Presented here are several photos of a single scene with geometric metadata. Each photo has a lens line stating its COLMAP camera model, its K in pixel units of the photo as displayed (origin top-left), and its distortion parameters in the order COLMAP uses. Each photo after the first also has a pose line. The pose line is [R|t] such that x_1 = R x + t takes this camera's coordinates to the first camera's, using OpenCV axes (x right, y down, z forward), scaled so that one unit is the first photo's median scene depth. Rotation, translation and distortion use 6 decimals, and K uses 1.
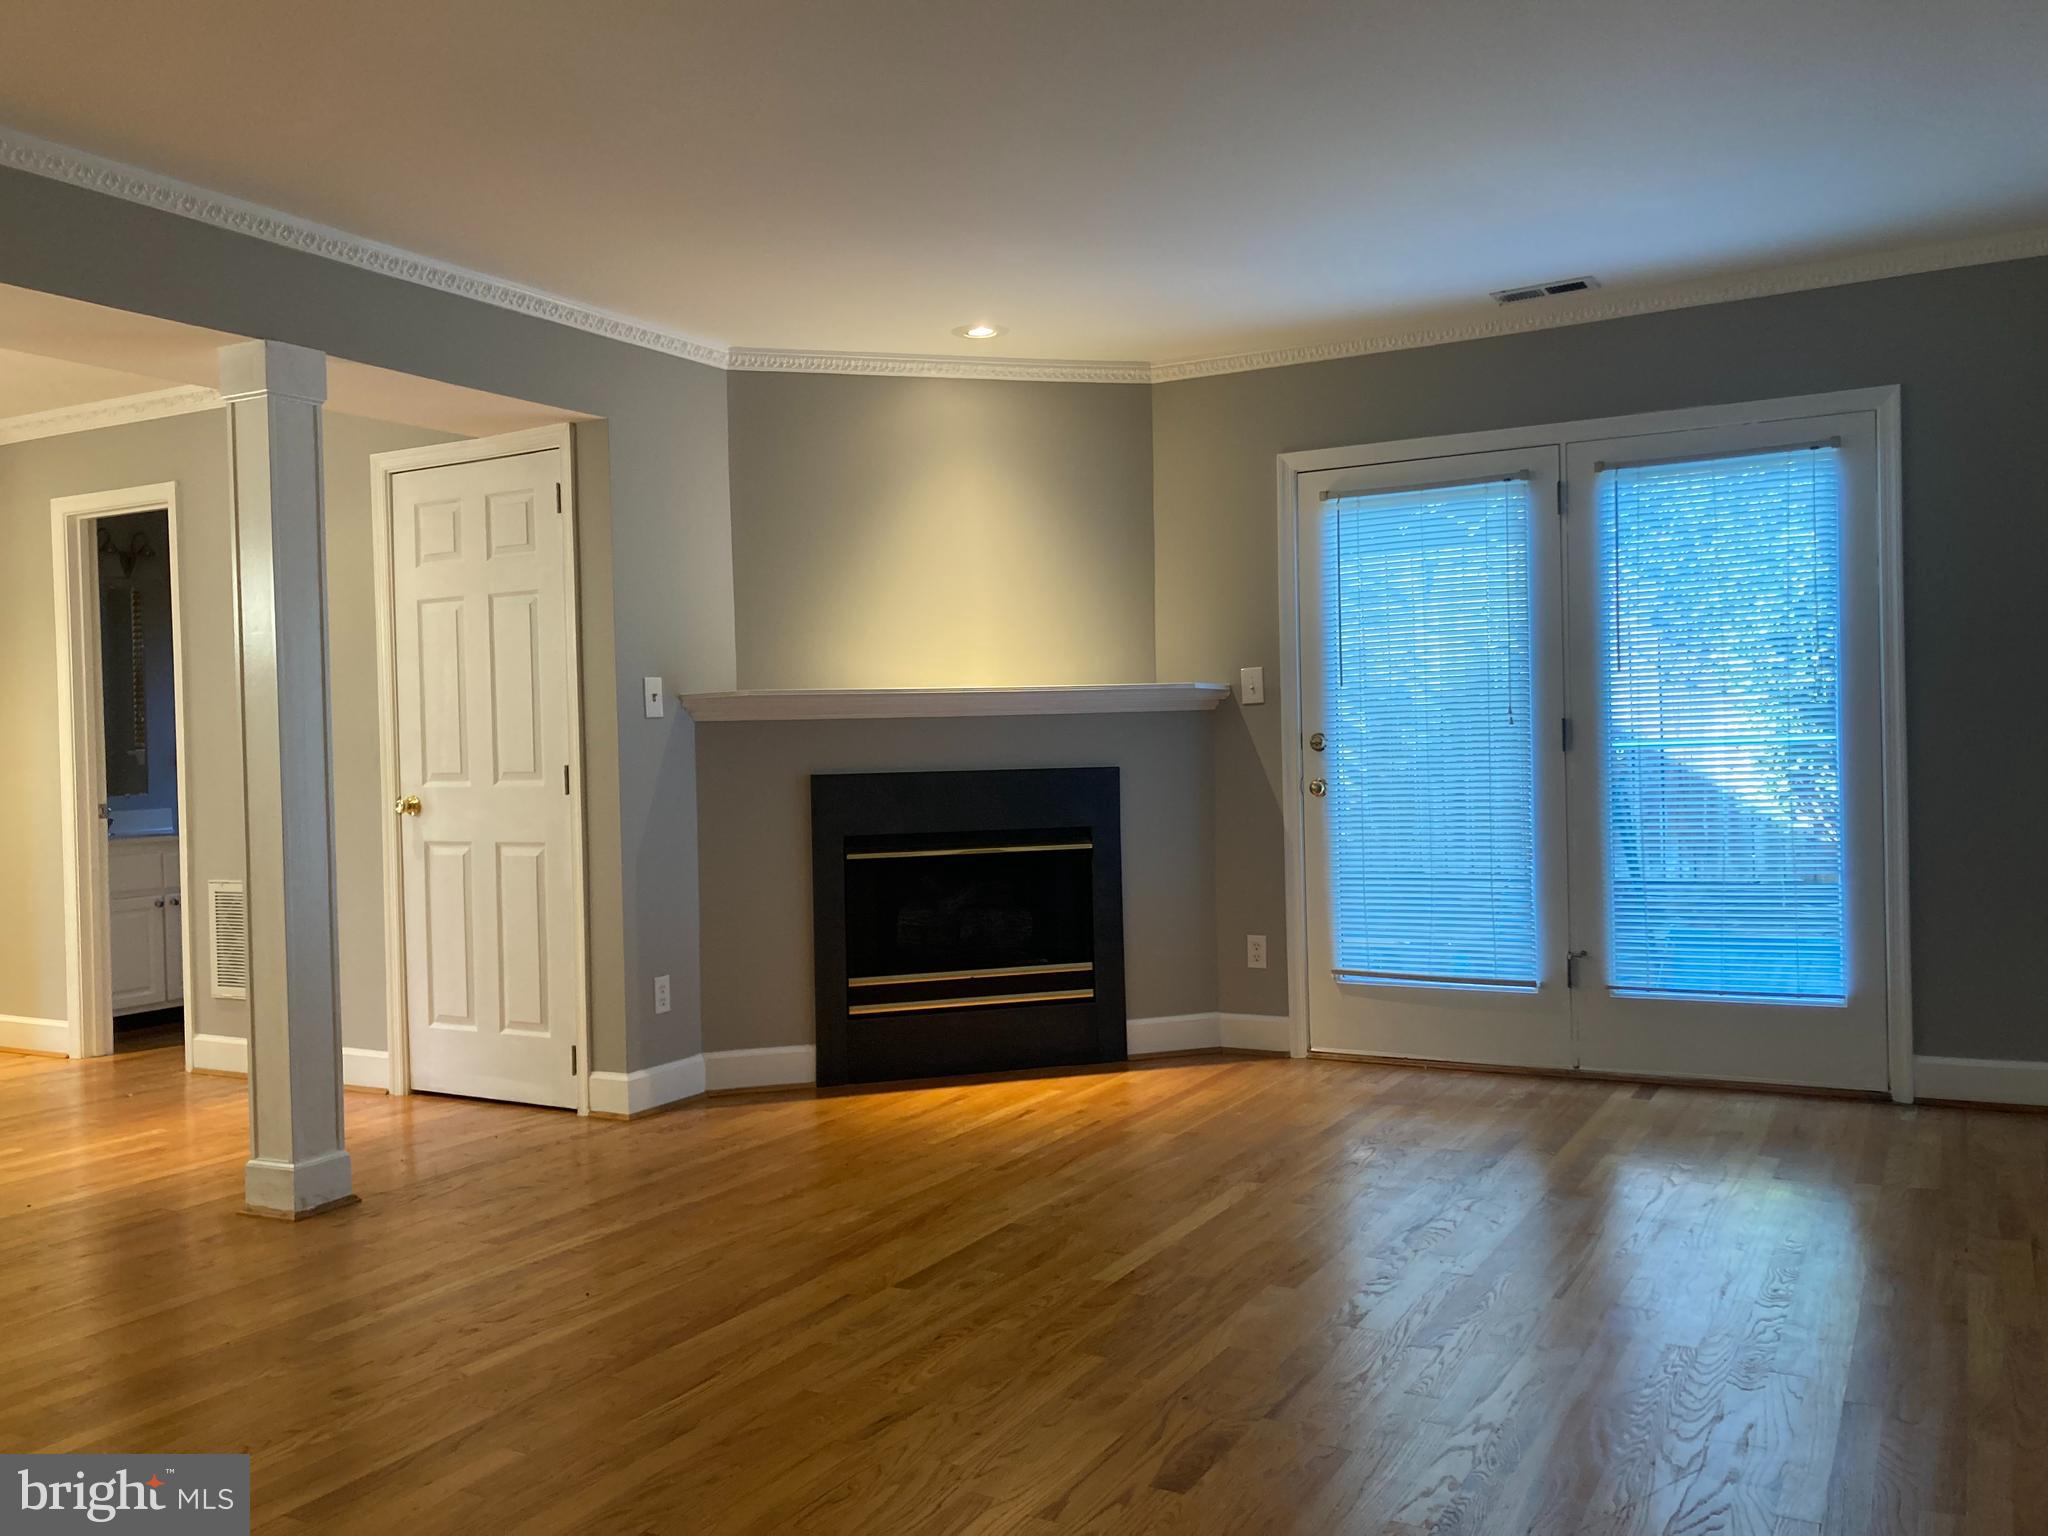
lens RADIAL K [[1695.3, 0, 1022.2], [0, 1695.3, 761.6], [0, 0, 1]] dist [0.016199, 0.006278]
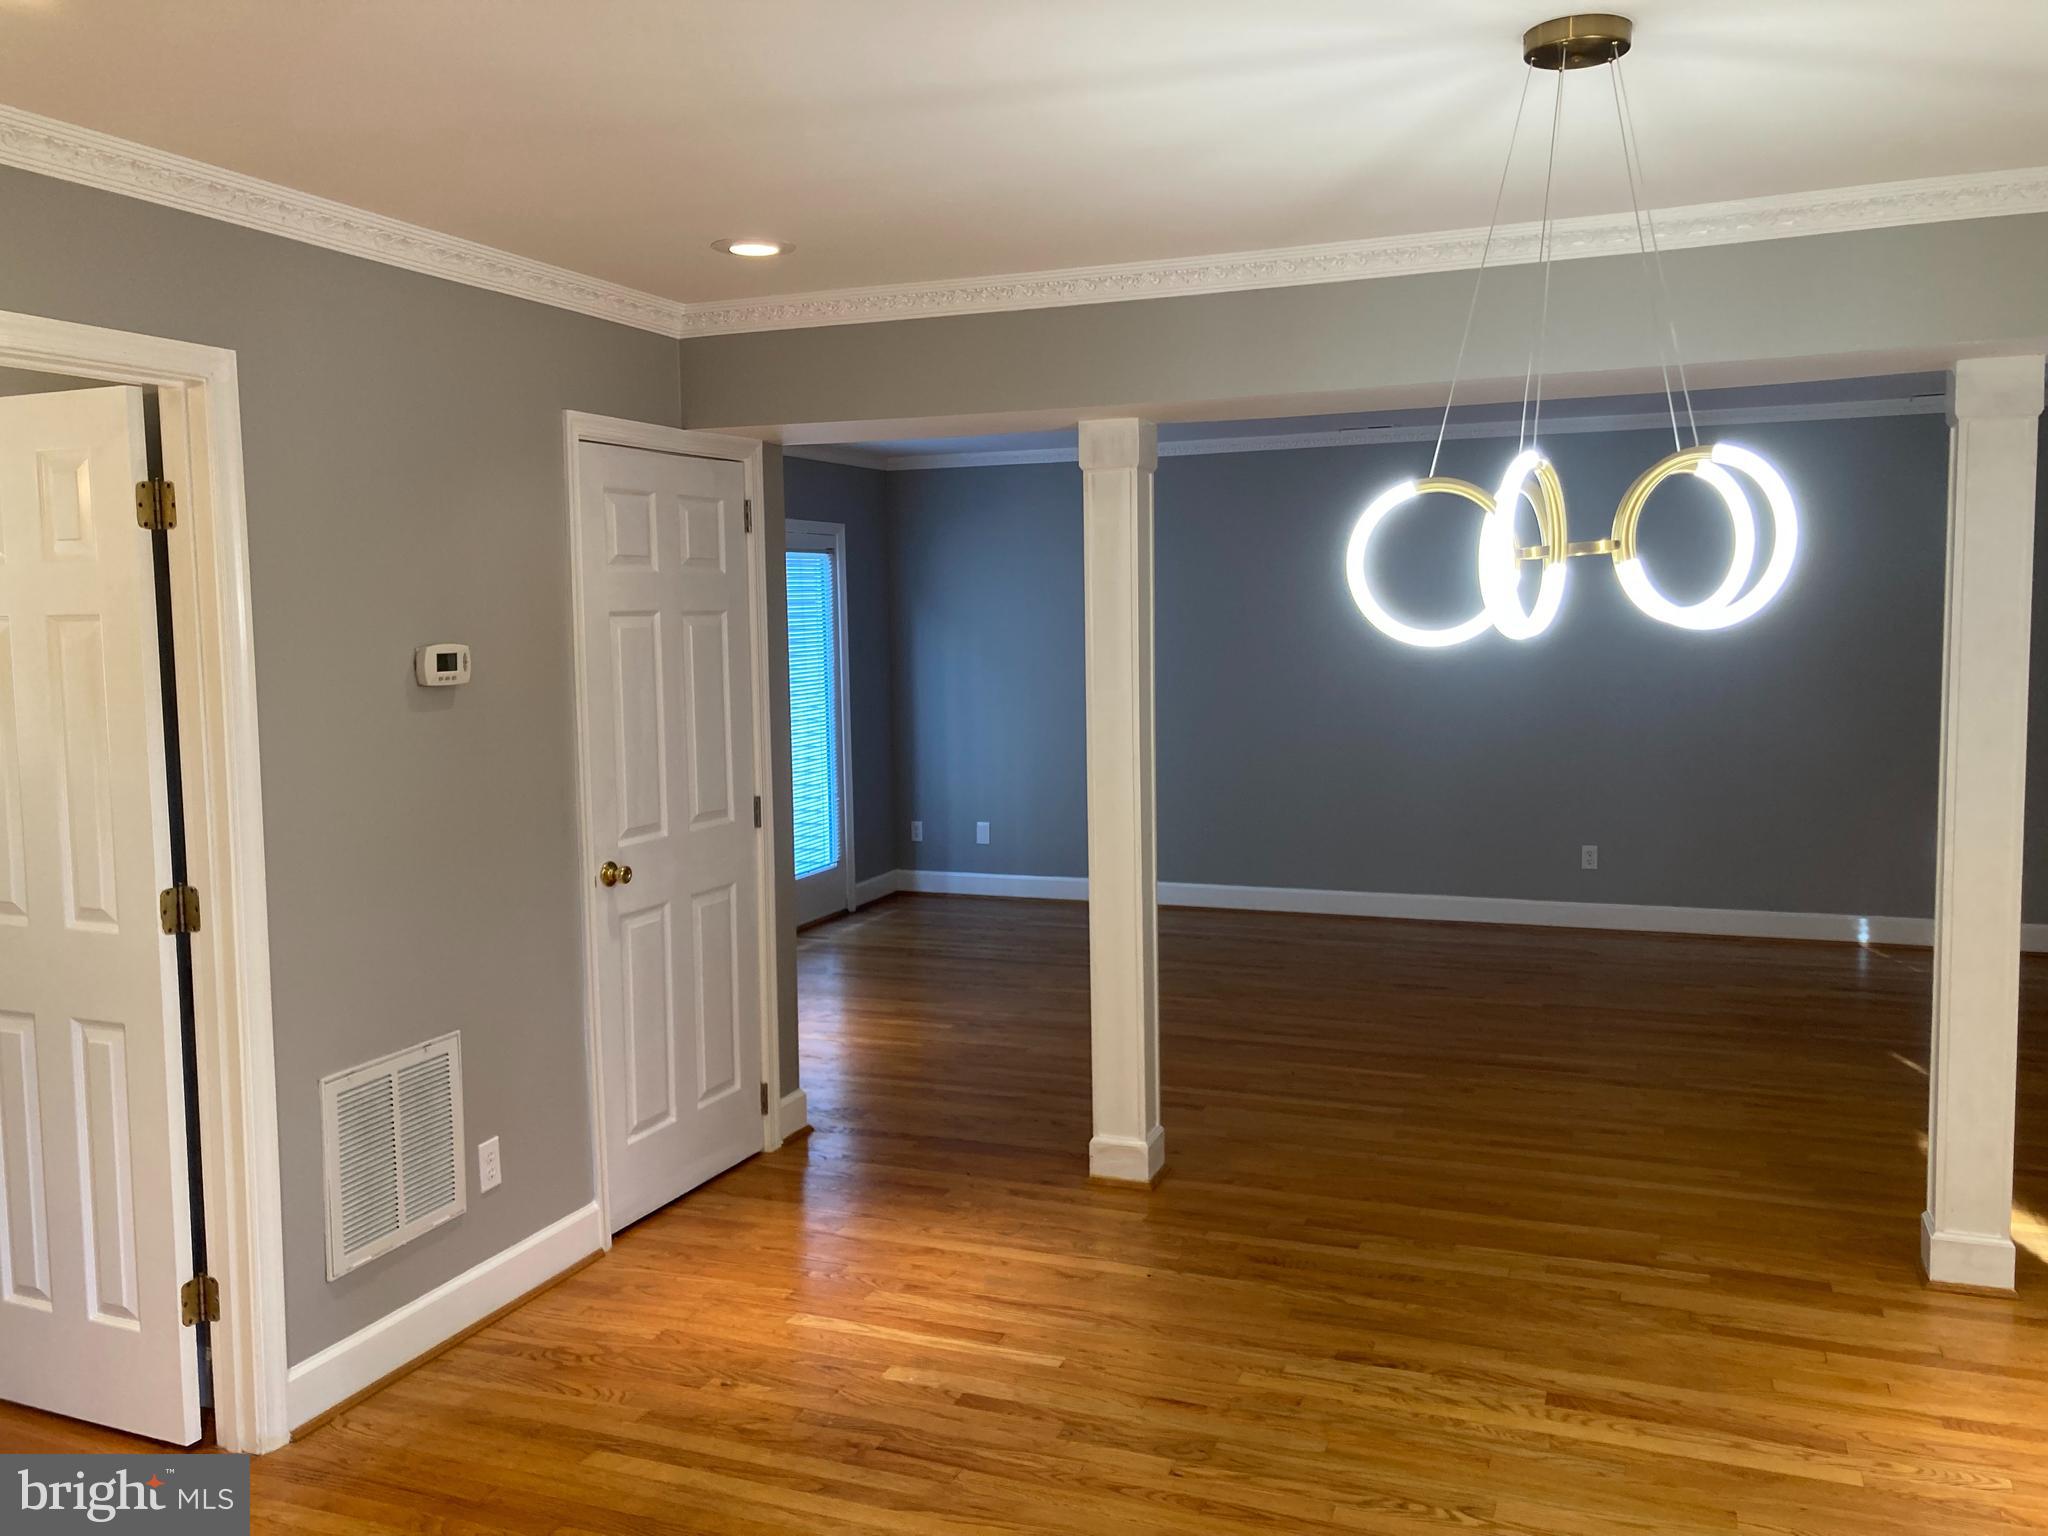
lens RADIAL K [[1695.3, 0, 1019.9], [0, 1695.3, 775.2], [0, 0, 1]] dist [0.016199, 0.006278]
pose [[-0.129364, -0.072415, 0.988949, -1.240855], [0.028383, 0.996651, 0.076692, -0.079850], [-0.991191, 0.037991, -0.126876, 0.978024]]
